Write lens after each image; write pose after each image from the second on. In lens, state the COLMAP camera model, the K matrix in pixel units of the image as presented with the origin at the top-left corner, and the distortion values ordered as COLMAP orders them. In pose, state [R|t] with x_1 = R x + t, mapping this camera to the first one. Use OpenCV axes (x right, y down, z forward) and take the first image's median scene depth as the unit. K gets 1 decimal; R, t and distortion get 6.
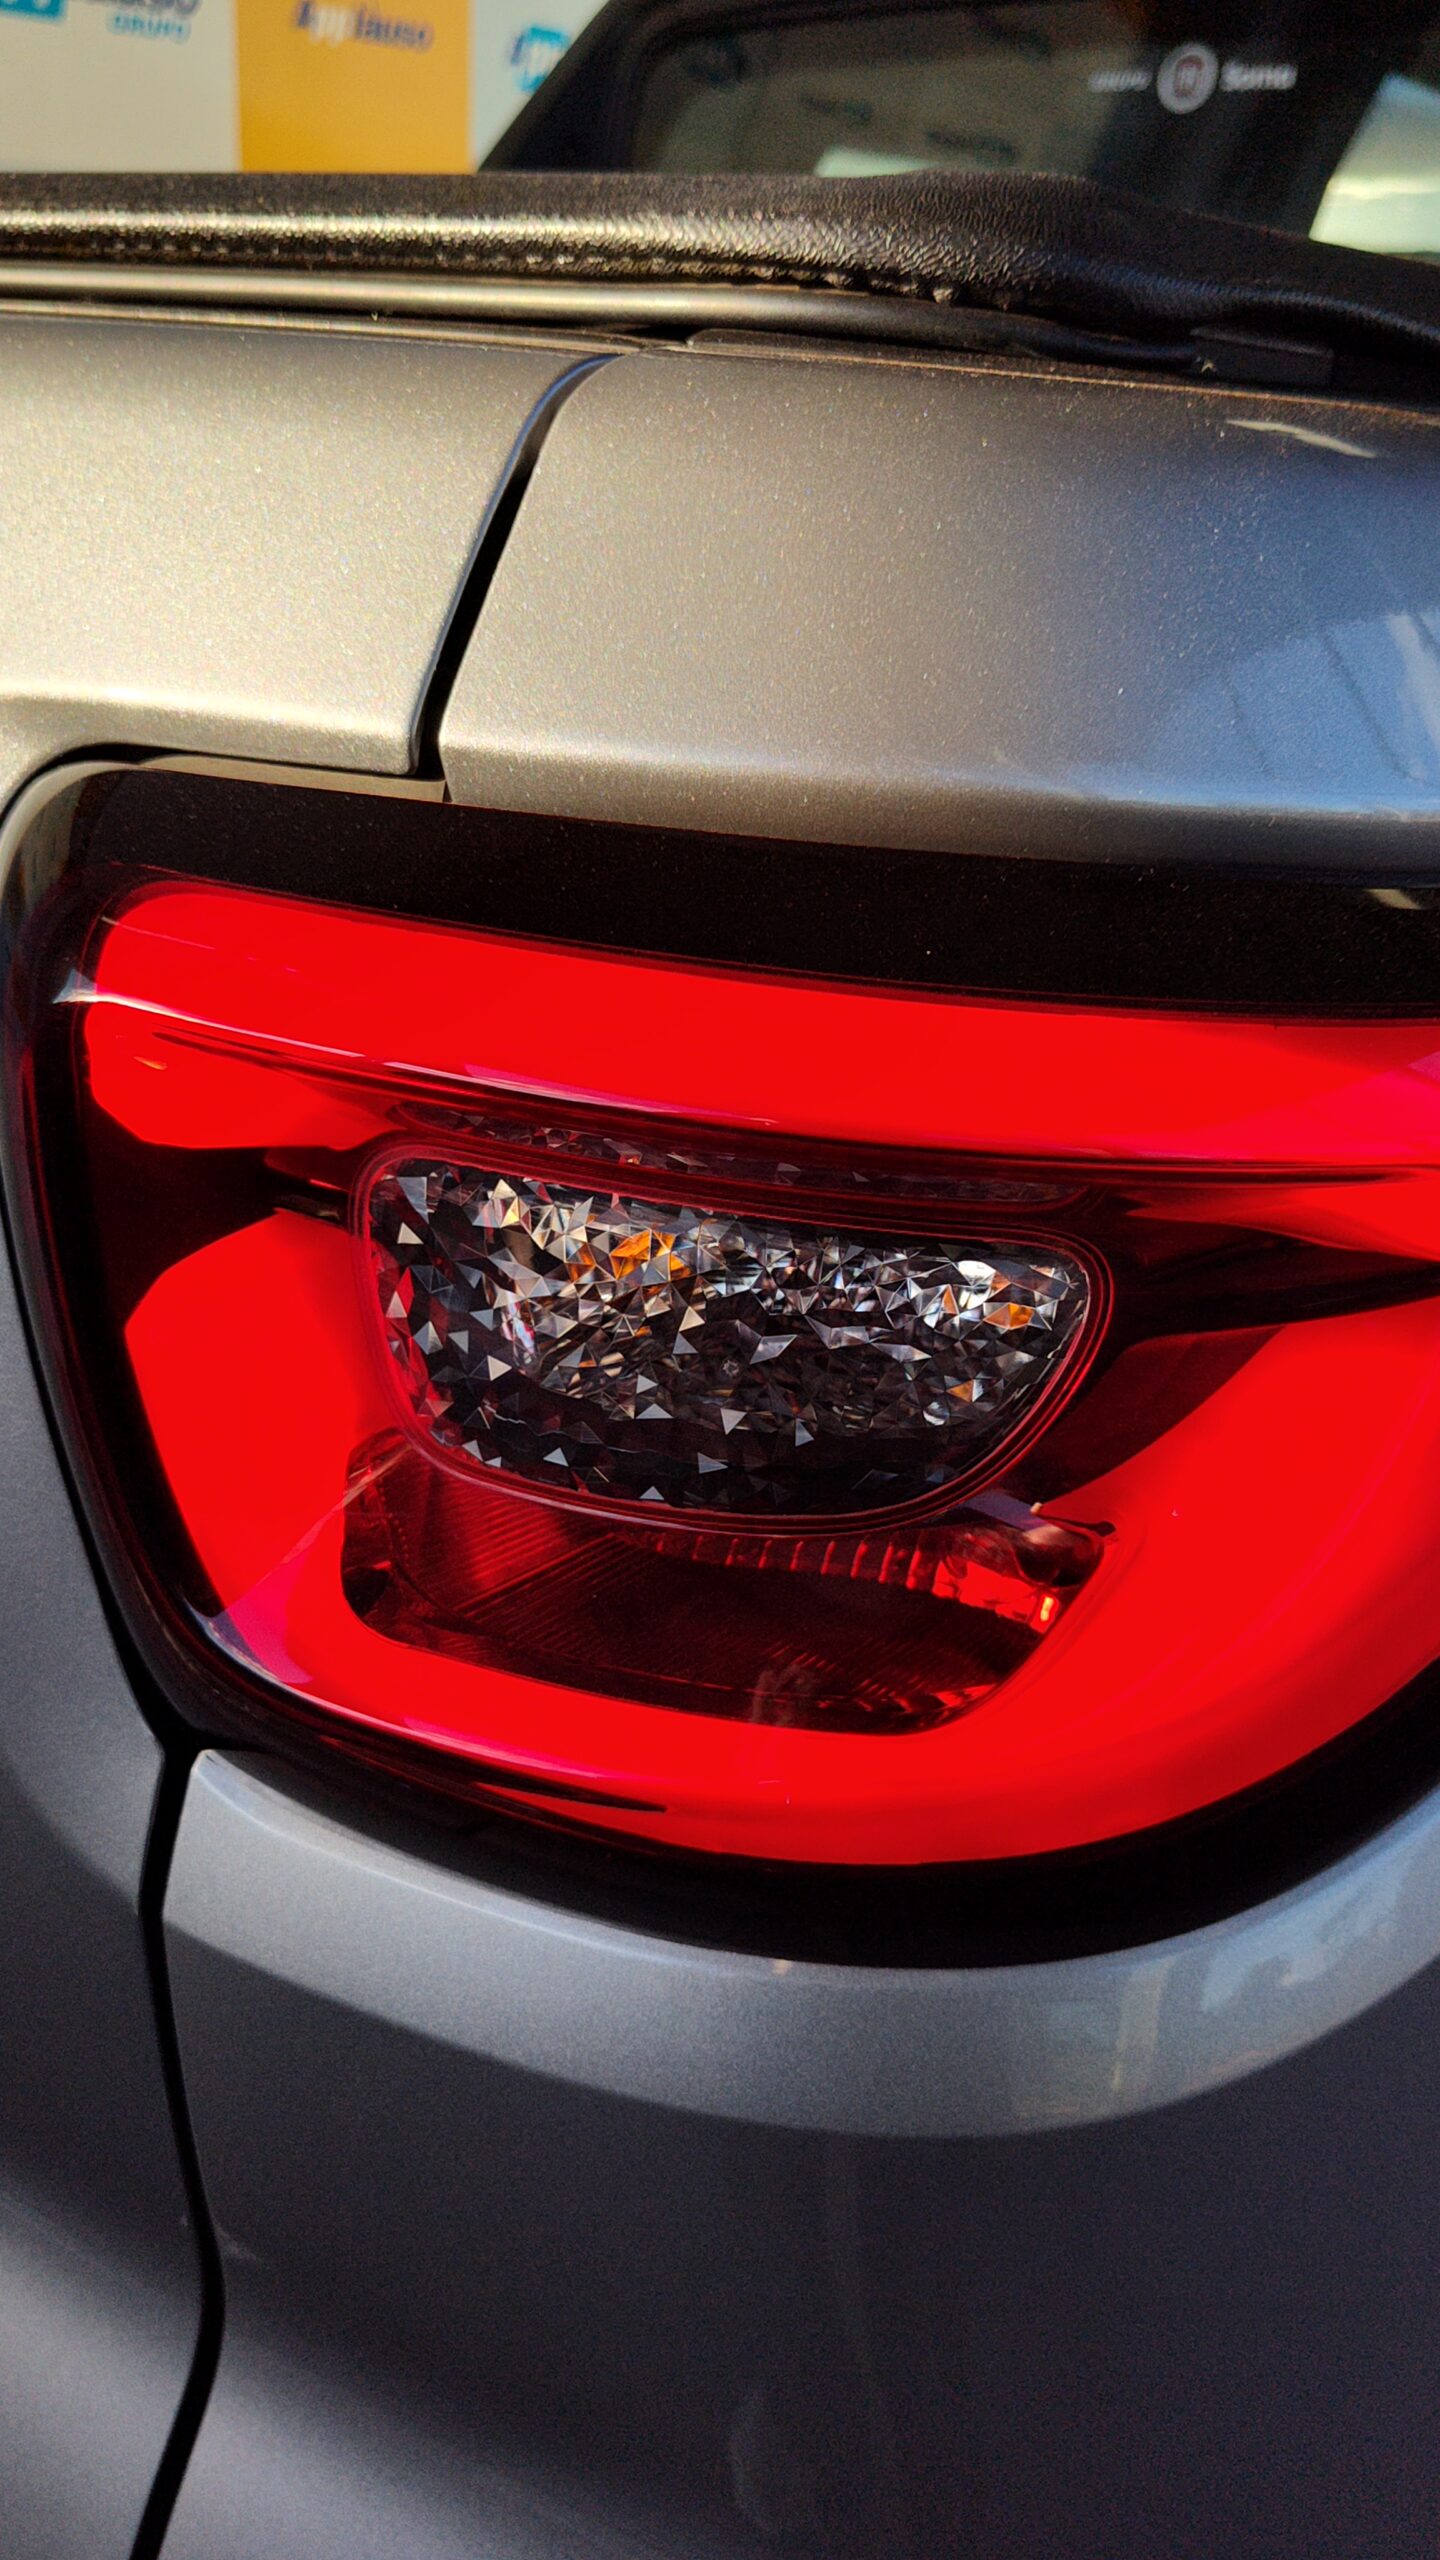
lens RADIAL K [[2137.3, 0, 734.3], [0, 2137.3, 1277.5], [0, 0, 1]] dist [0.003951, -0.010374]
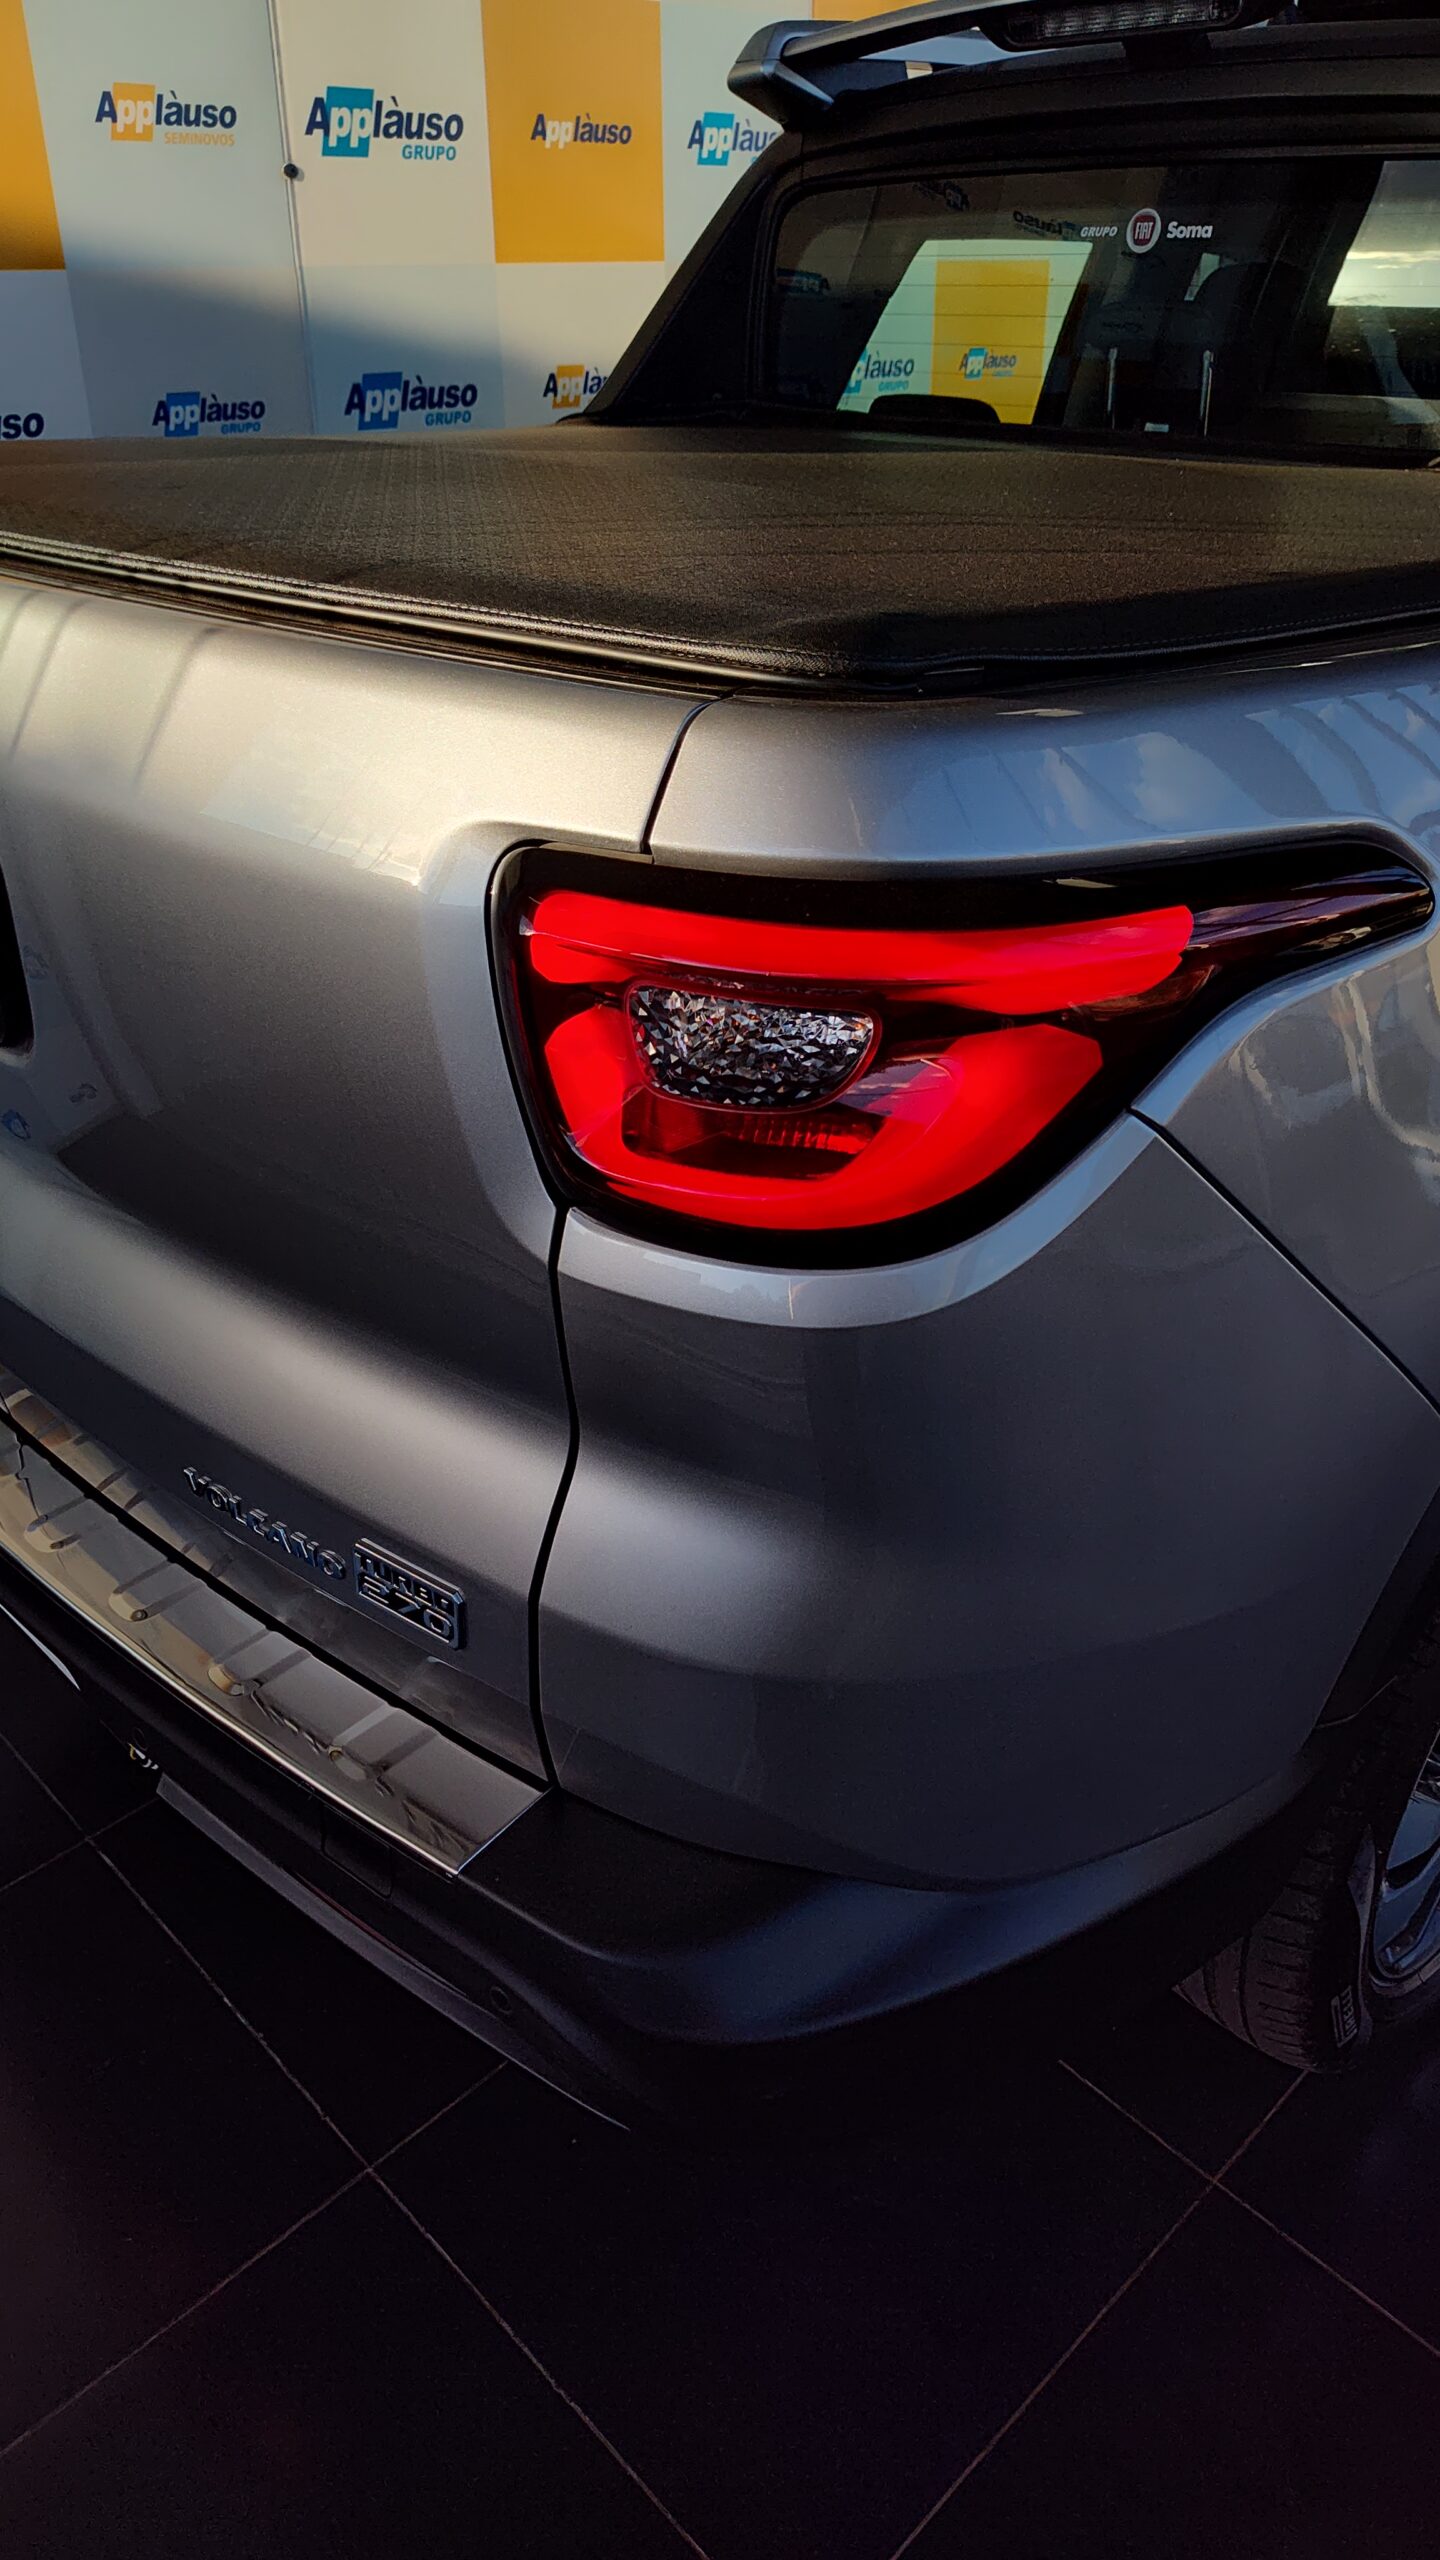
lens RADIAL K [[1774.2, 0, 720.7], [0, 1774.2, 1284.2], [0, 0, 1]] dist [0.026611, -0.024479]
pose [[0.994864, -0.002394, -0.101190, 0.193900], [0.013702, 0.993703, 0.111204, 0.079870], [0.100286, -0.112020, 0.988632, -1.398435]]
